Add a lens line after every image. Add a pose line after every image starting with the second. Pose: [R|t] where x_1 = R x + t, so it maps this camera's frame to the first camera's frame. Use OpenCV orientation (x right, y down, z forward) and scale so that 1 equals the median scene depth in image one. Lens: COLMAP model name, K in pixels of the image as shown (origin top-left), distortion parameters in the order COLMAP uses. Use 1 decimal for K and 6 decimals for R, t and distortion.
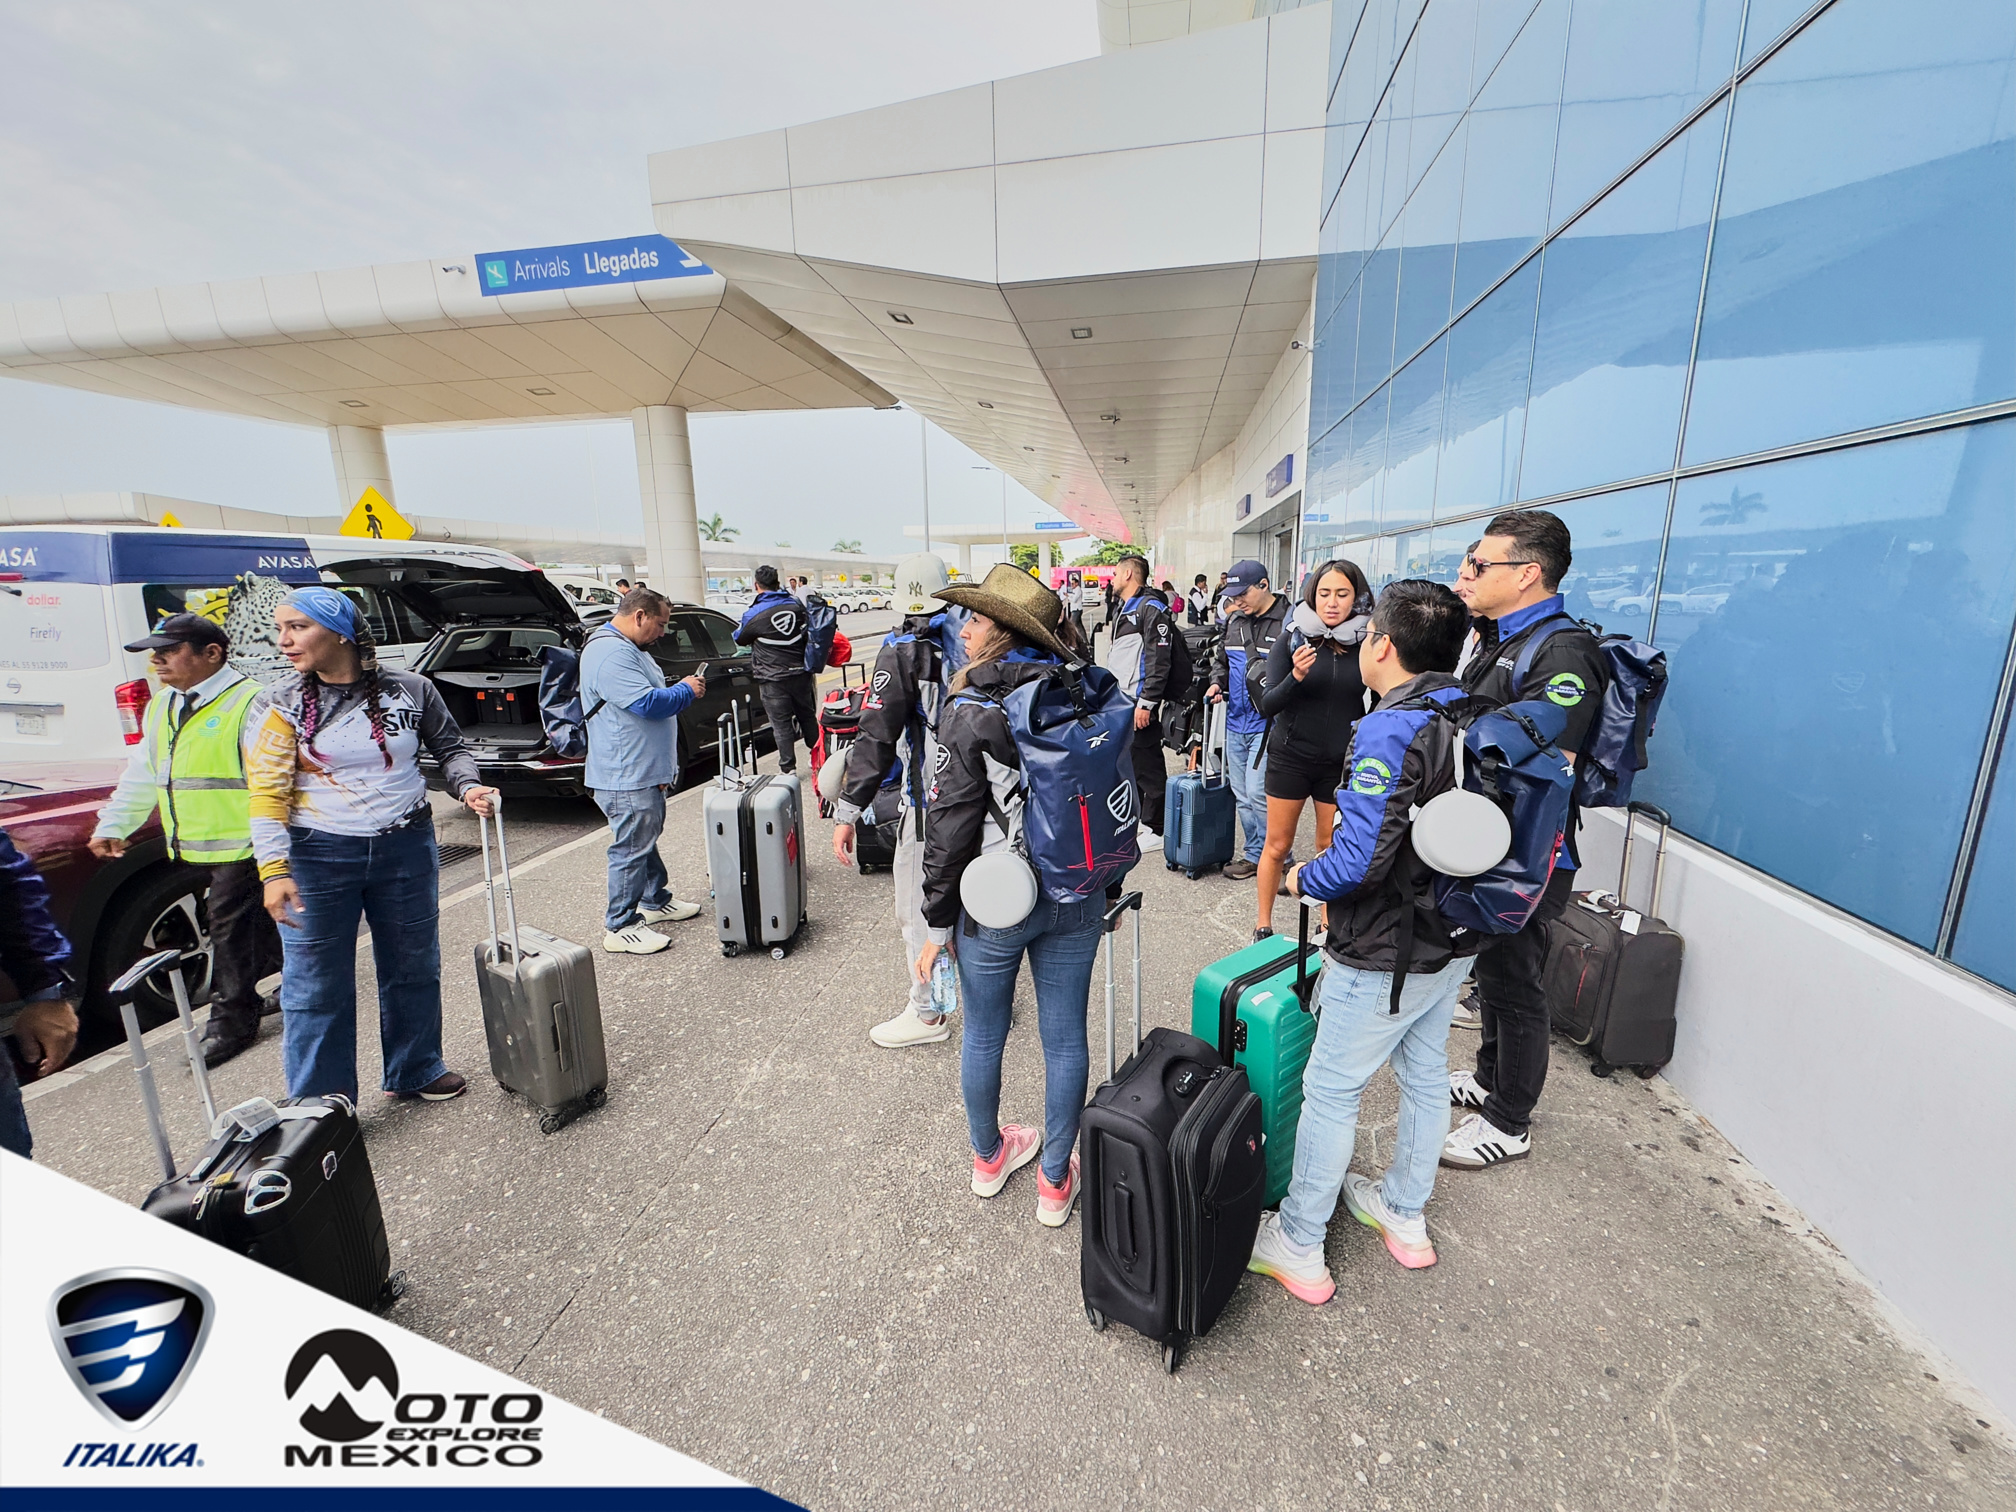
lens RADIAL K [[812.5, 0, 1002.0], [0, 812.5, 752.0], [0, 0, 1]] dist [-0.003402, 0.001143]
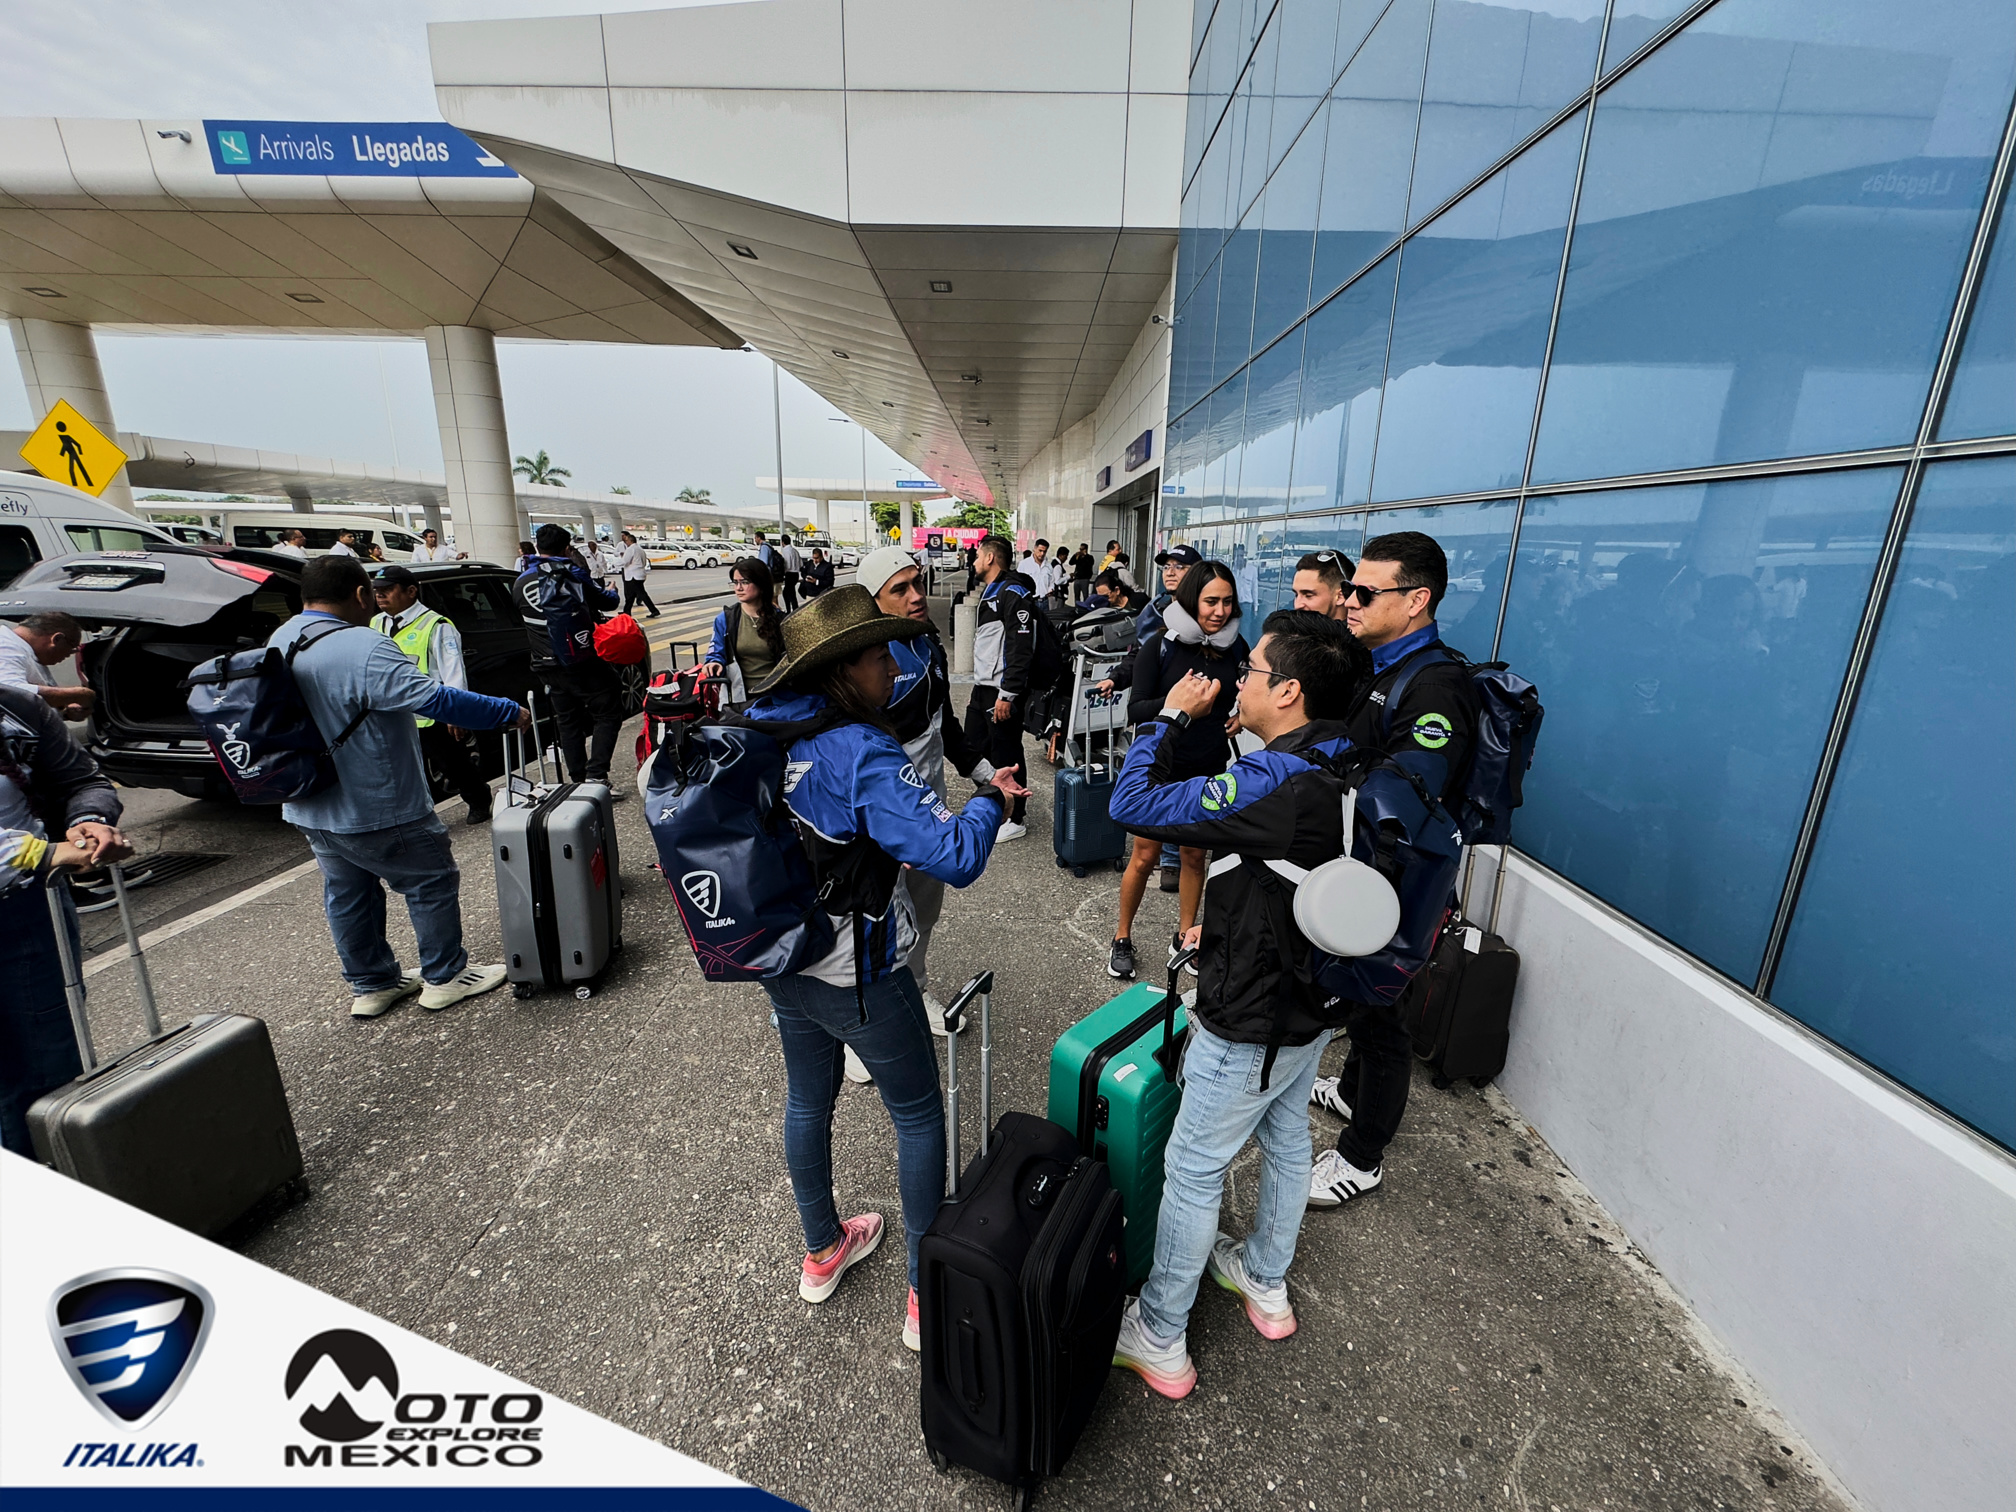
lens RADIAL K [[812.5, 0, 1003.8], [0, 812.5, 752.6], [0, 0, 1]] dist [-0.003402, 0.001143]
pose [[0.985459, -0.004580, 0.169851, 0.027974], [-0.003441, 0.998894, 0.046902, -0.068710], [-0.169878, -0.046804, 0.984353, 0.114260]]
